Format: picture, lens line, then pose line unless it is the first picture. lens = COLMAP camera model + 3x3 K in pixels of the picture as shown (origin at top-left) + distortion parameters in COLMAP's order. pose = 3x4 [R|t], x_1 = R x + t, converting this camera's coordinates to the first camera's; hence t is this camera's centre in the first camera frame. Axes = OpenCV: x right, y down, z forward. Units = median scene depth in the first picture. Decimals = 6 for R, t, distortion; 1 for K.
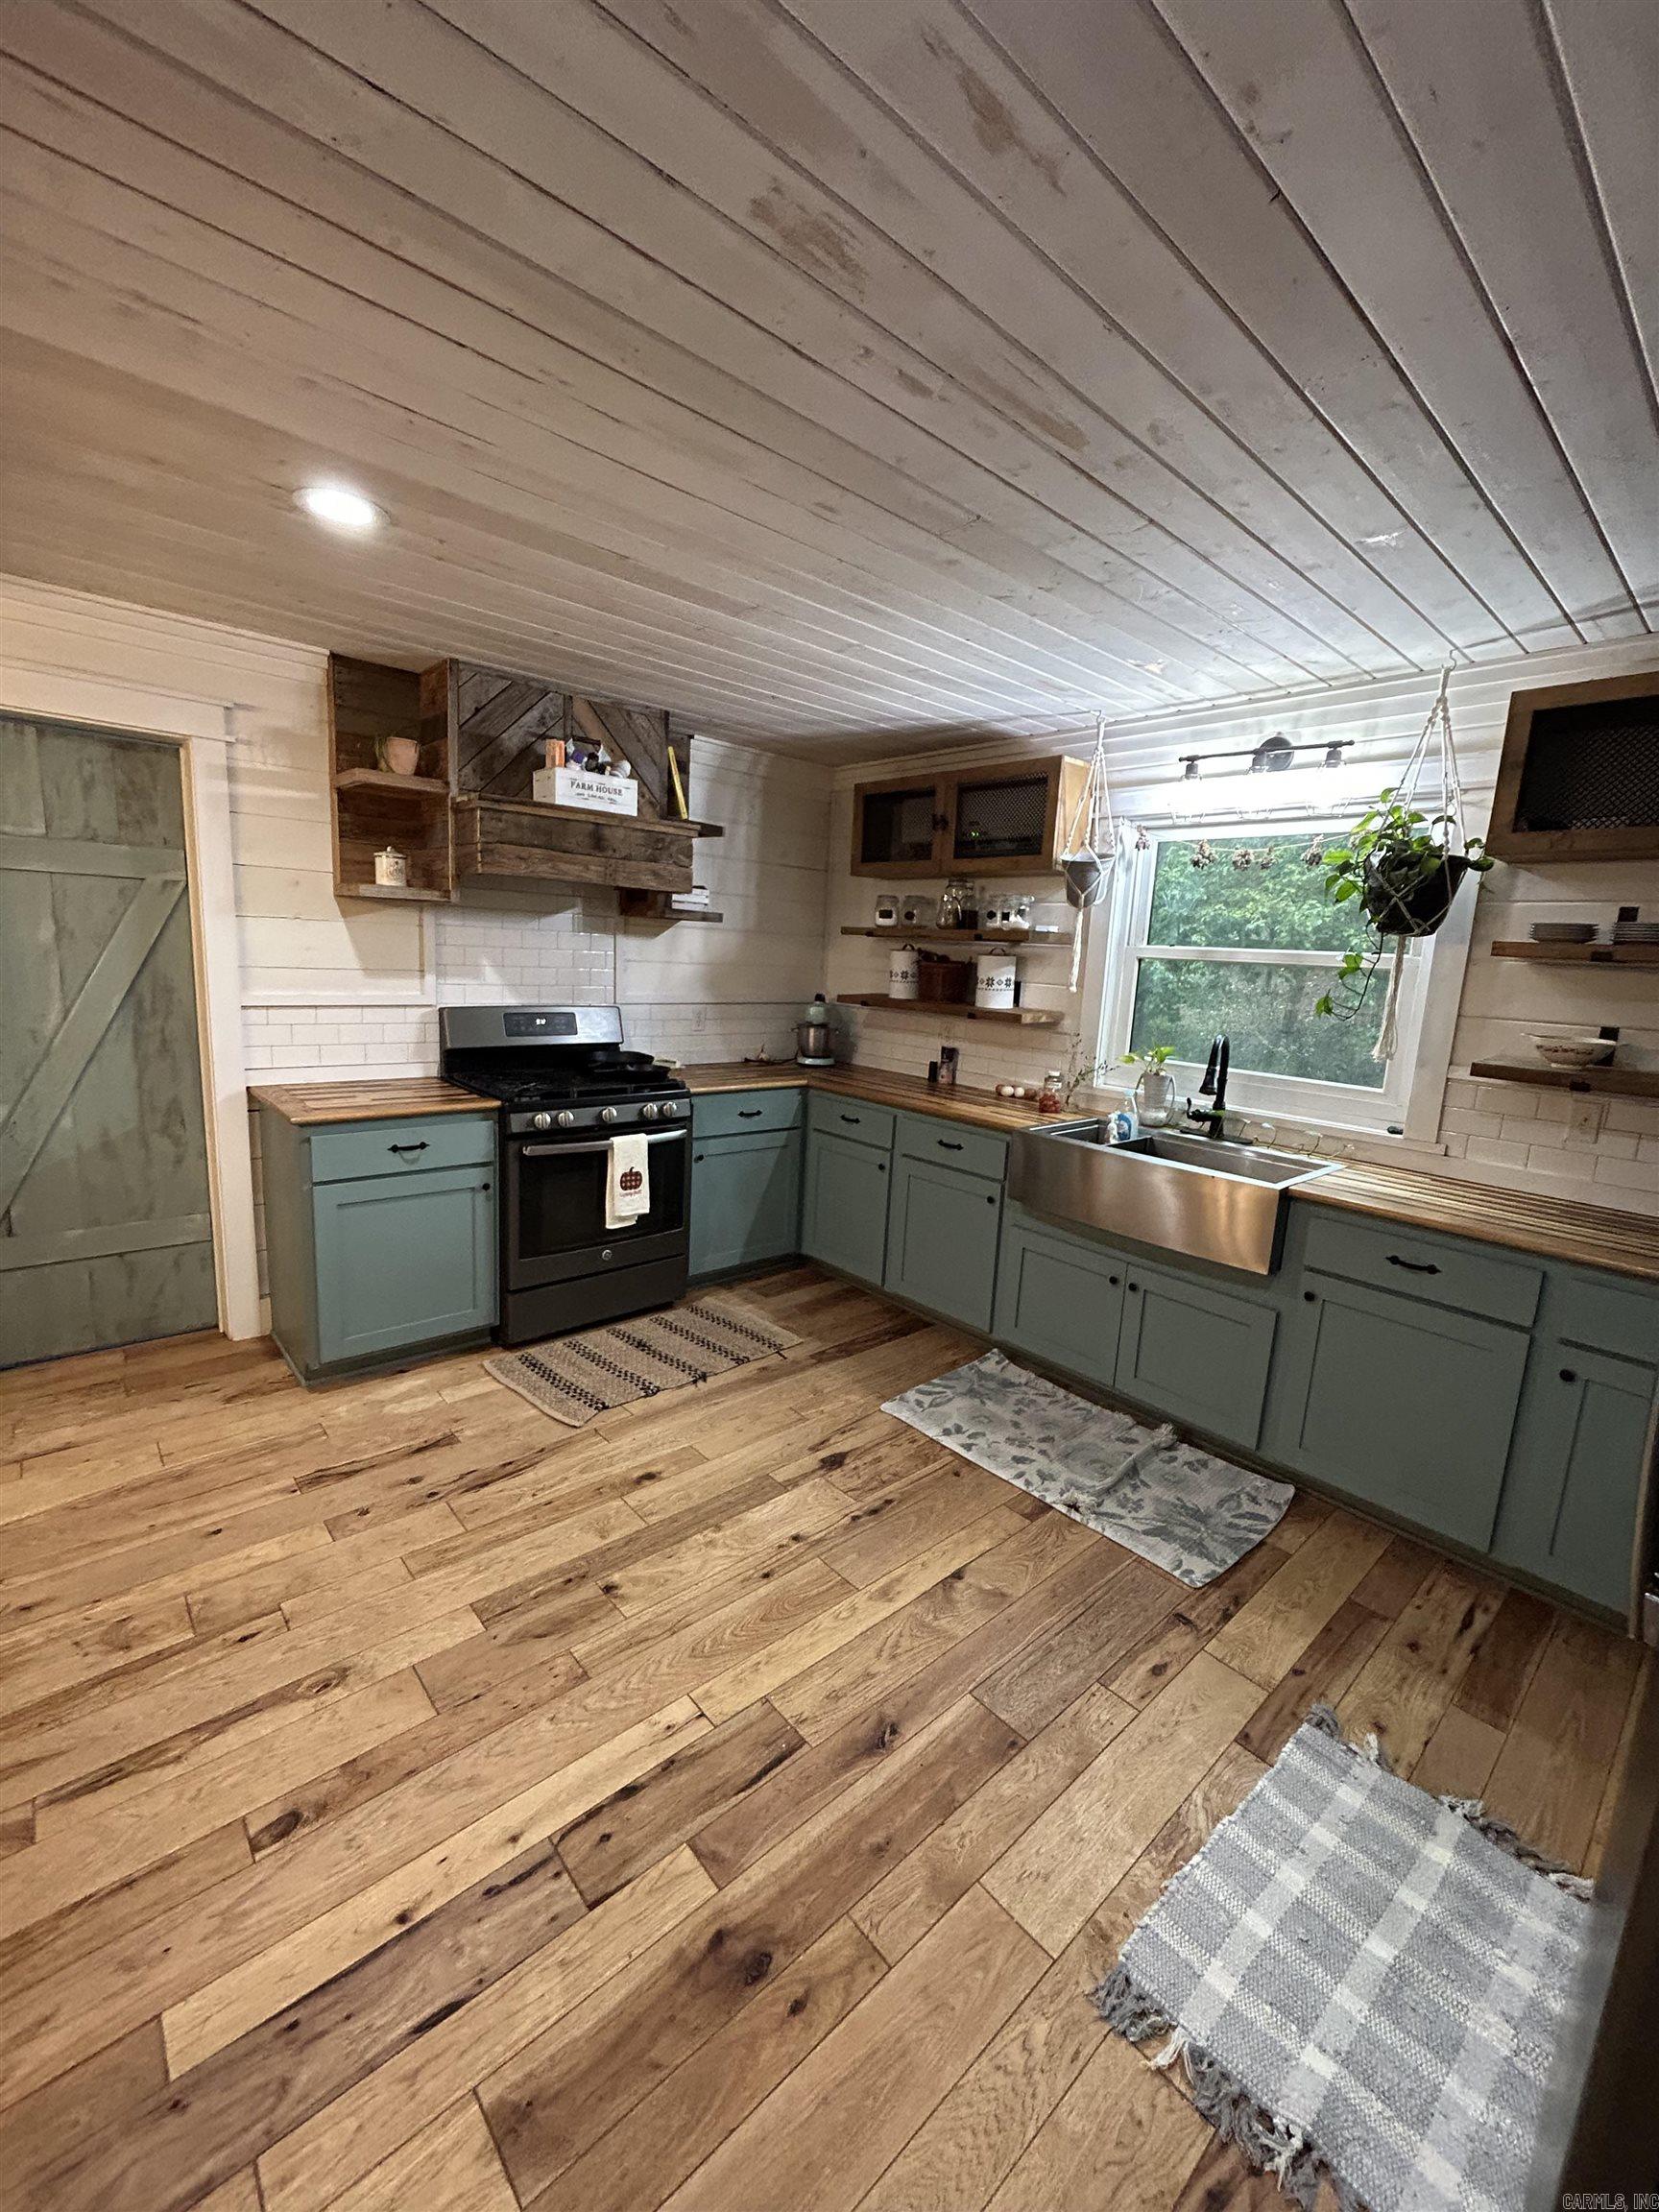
lens RADIAL K [[895.3, 0, 829.5], [0, 895.3, 1106.0], [0, 0, 1]] dist [-0.000789, 0.000456]
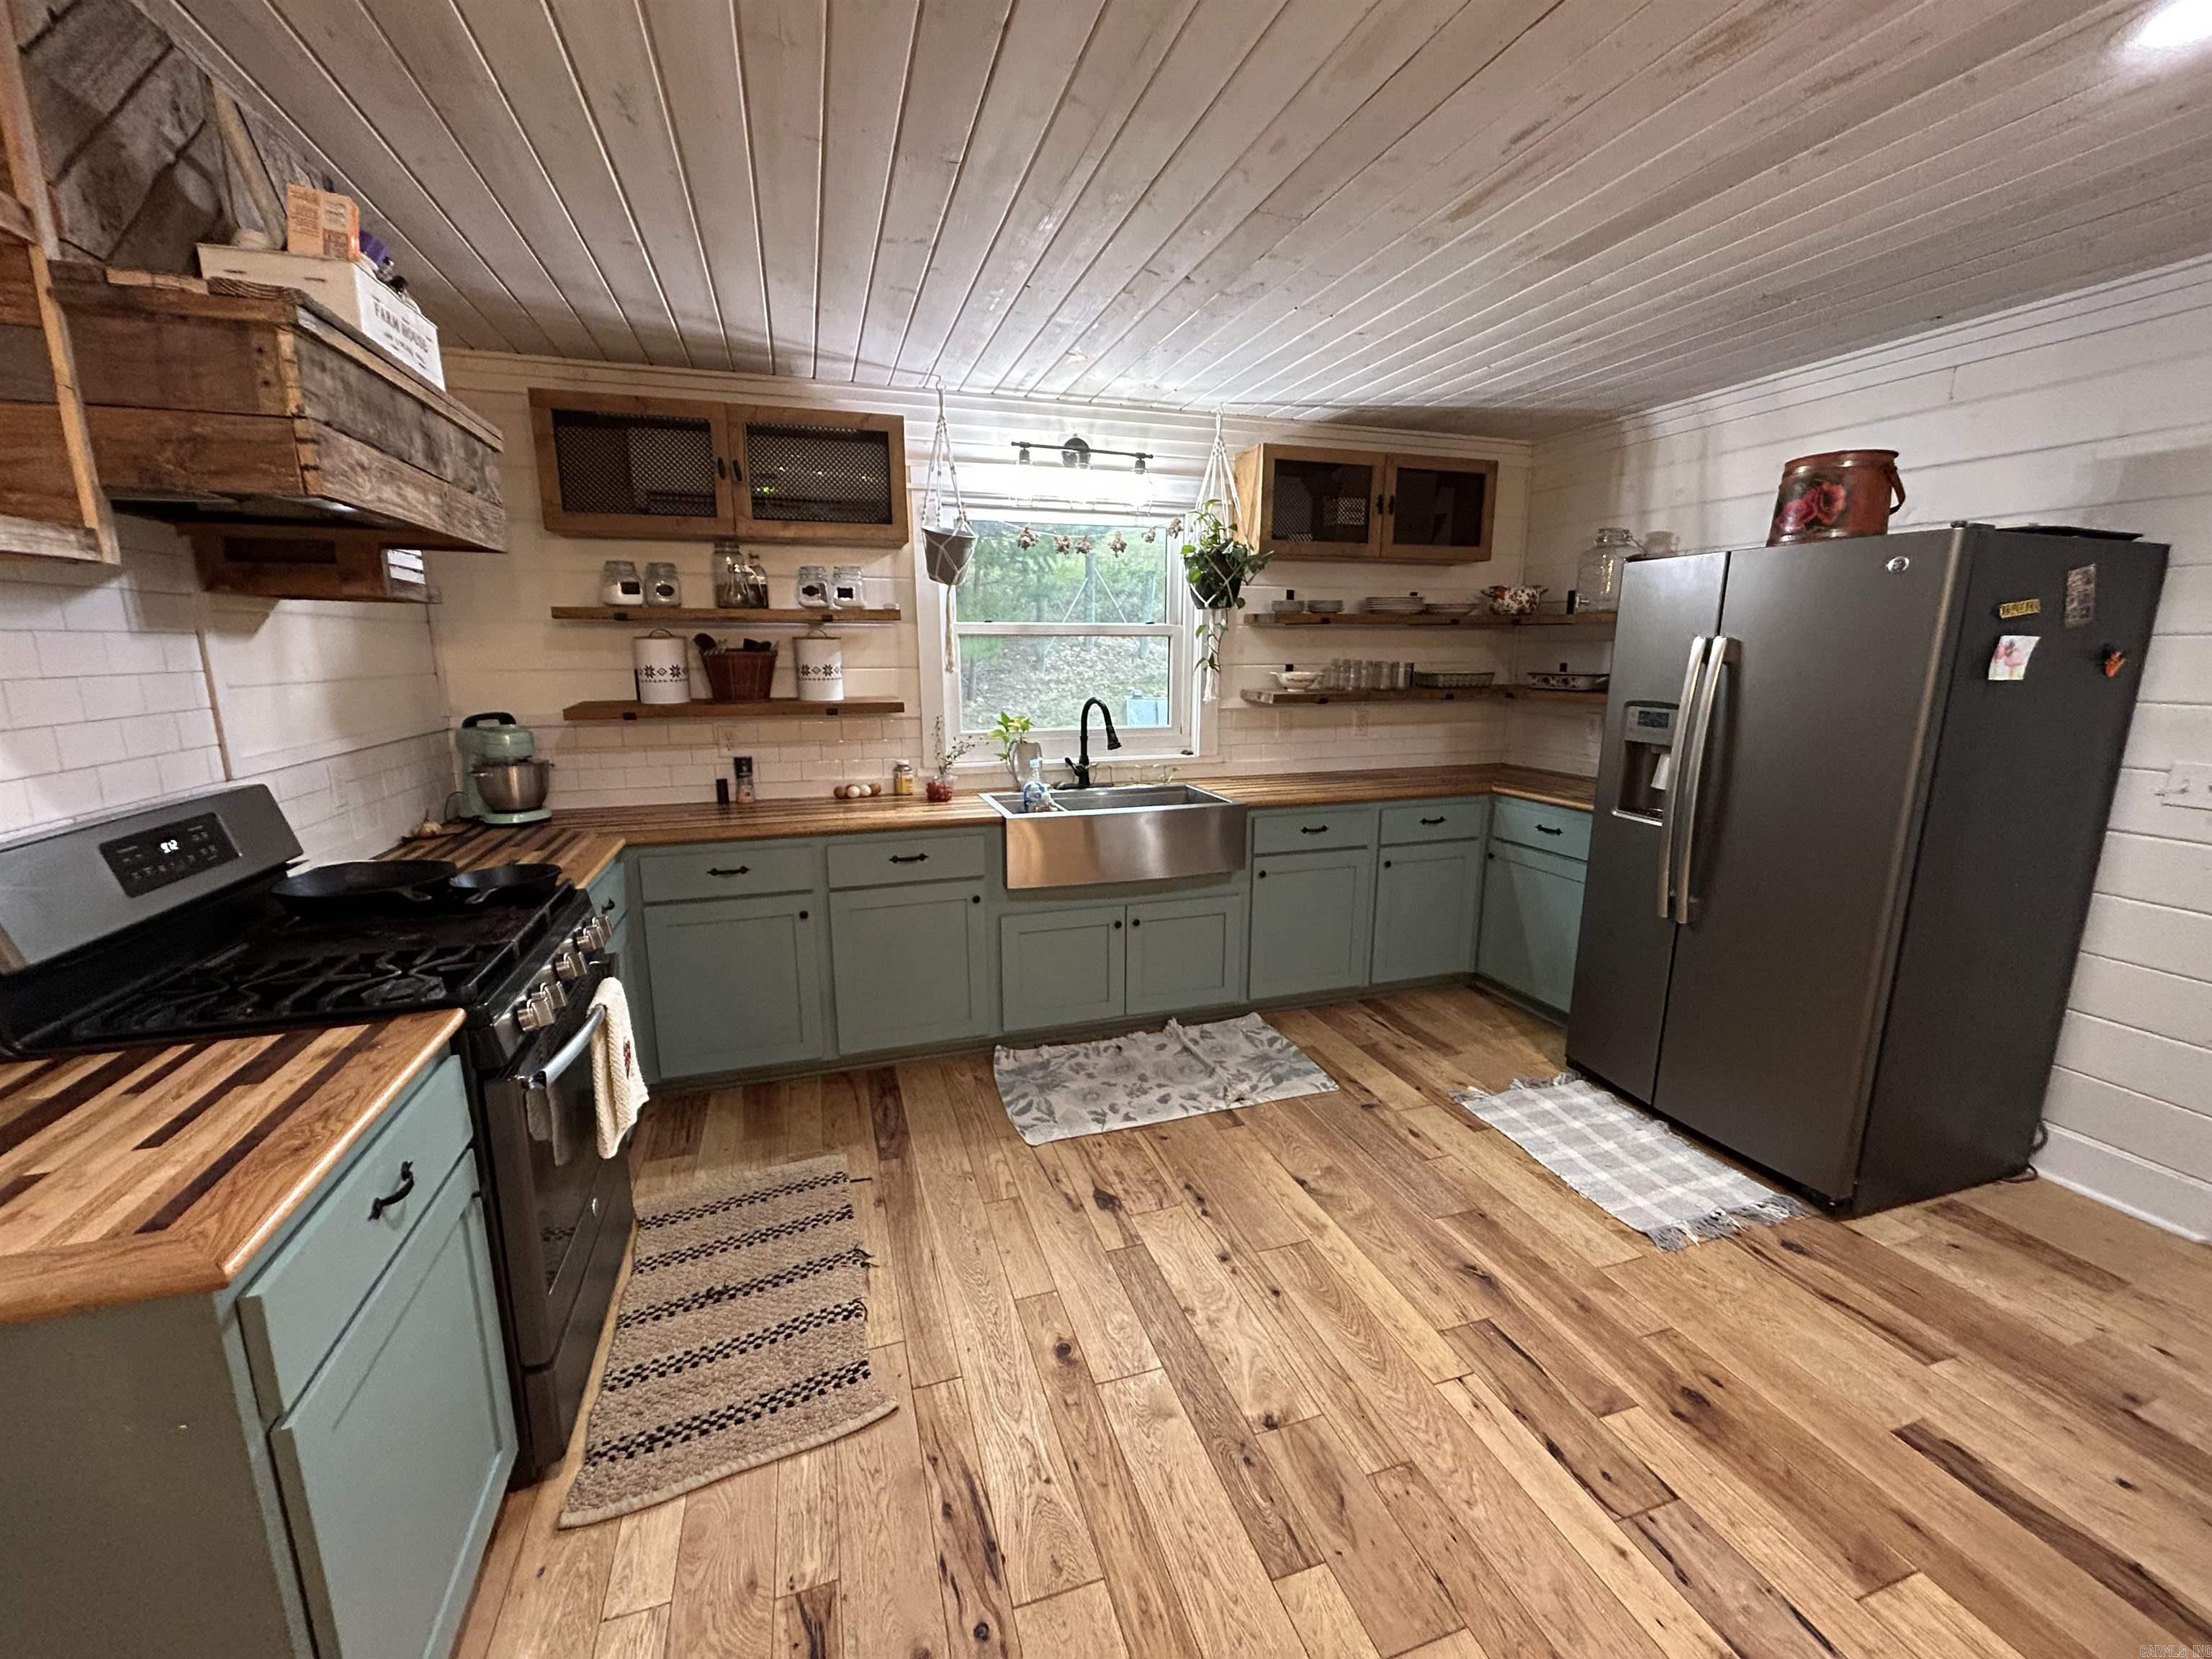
lens RADIAL K [[893.7, 0, 1100.8], [0, 893.7, 832.7], [0, 0, 1]] dist [-0.002983, 0.000458]
pose [[0.400592, -0.239783, 0.884325, -0.613594], [0.181308, 0.966810, 0.180018, -0.114238], [-0.898139, 0.088222, 0.430771, 0.495456]]
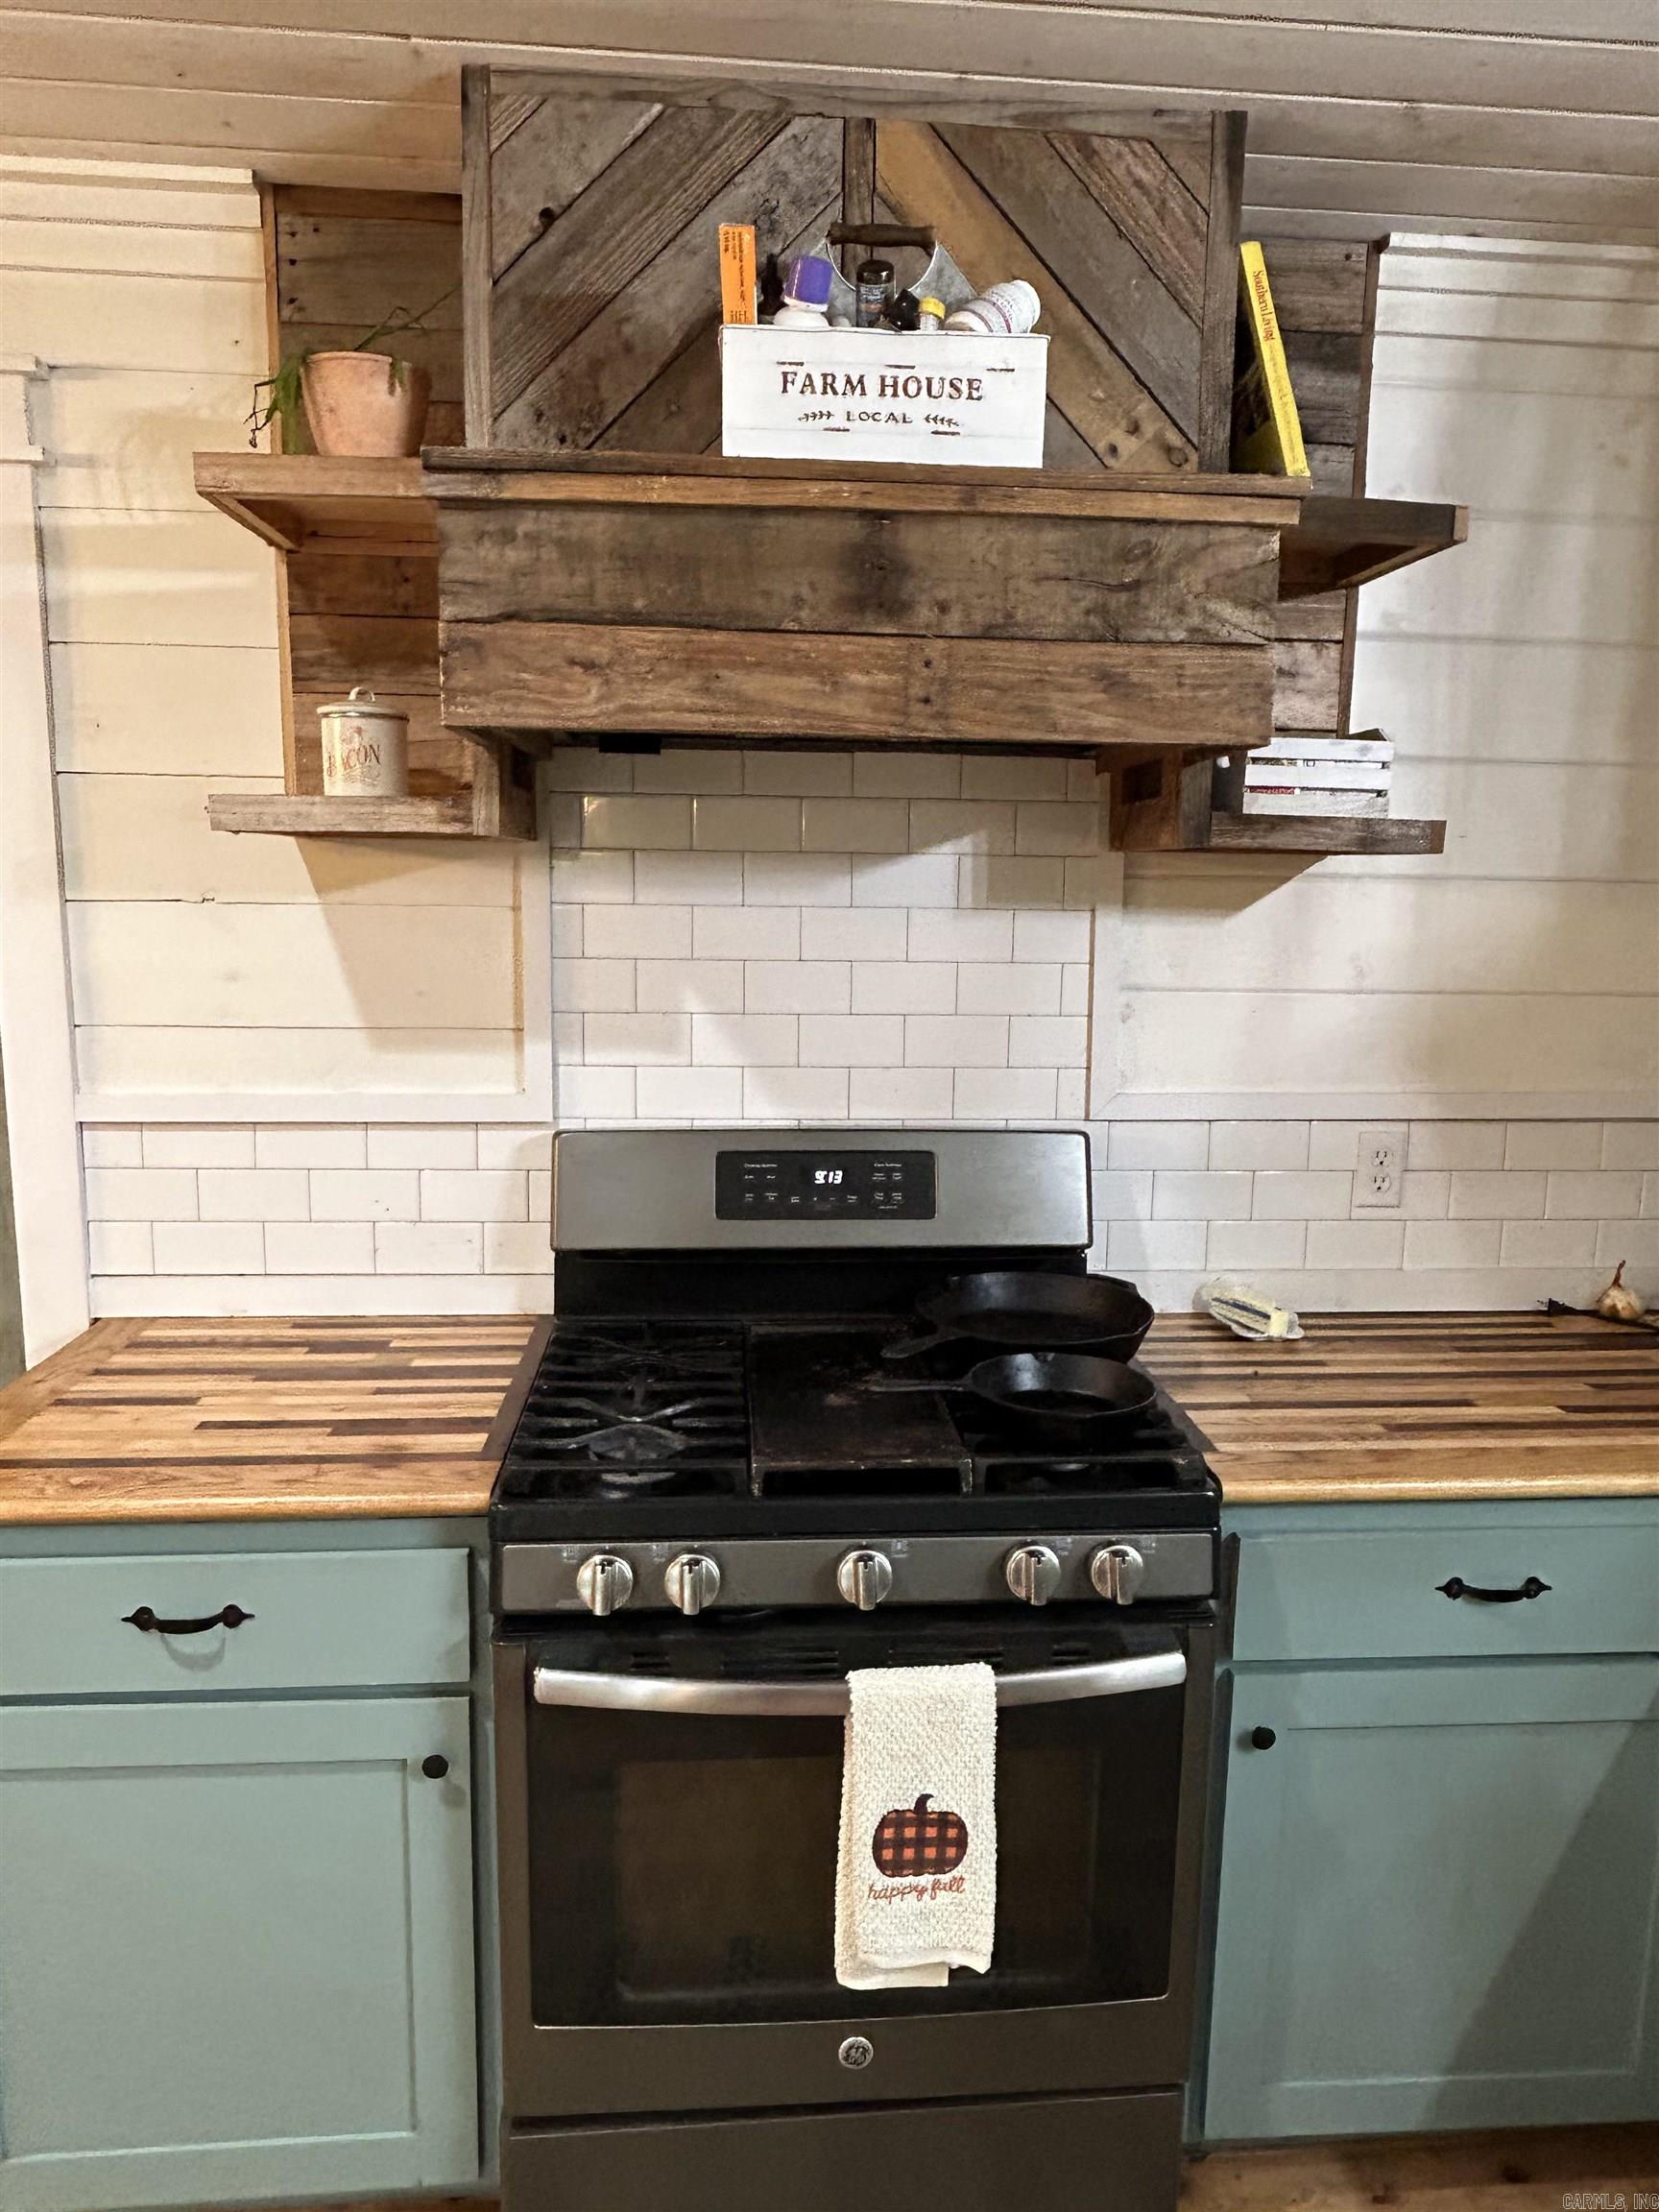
lens RADIAL K [[1425.6, 0, 843.6], [0, 1425.6, 1101.0], [0, 0, 1]] dist [-0.001972, -0.003038]
pose [[0.797973, 0.046441, -0.600902, 0.001723], [-0.077783, 0.996624, -0.026268, -0.129008], [0.597653, 0.067701, 0.798891, 0.680269]]
